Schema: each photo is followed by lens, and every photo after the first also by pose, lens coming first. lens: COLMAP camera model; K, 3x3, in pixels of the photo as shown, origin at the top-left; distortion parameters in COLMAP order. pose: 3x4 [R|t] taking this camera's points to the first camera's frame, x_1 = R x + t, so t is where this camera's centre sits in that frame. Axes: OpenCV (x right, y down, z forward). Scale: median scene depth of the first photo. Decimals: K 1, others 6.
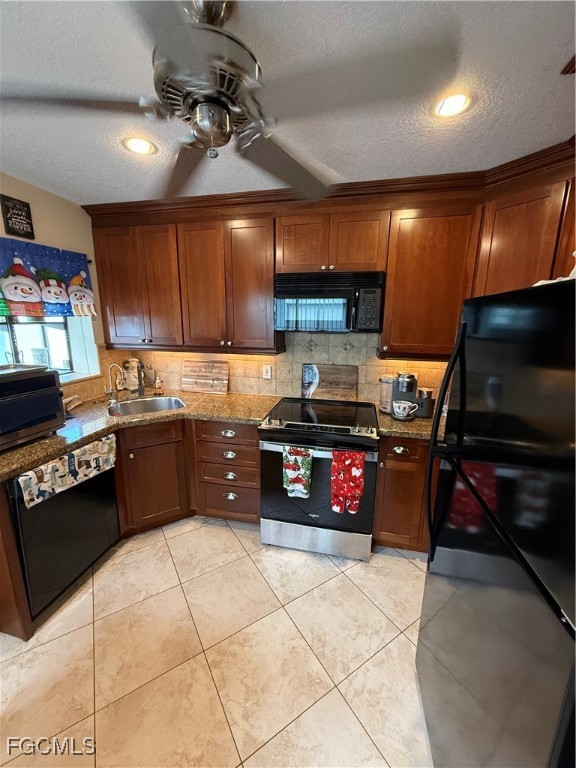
lens RADIAL K [[305.8, 0, 288.0], [0, 305.8, 384.0], [0, 0, 1]] dist [0.001263, 0.000172]
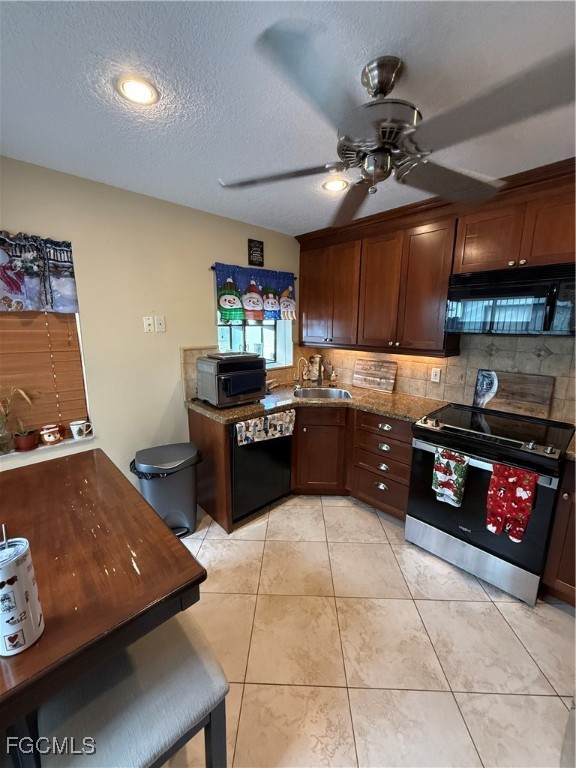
lens RADIAL K [[305.8, 0, 288.0], [0, 305.8, 384.0], [0, 0, 1]] dist [0.001263, 0.000172]
pose [[0.829872, 0.104260, -0.548127, 0.098798], [-0.114582, 0.993294, 0.015456, 0.035281], [0.546062, 0.049979, 0.836252, -0.096885]]
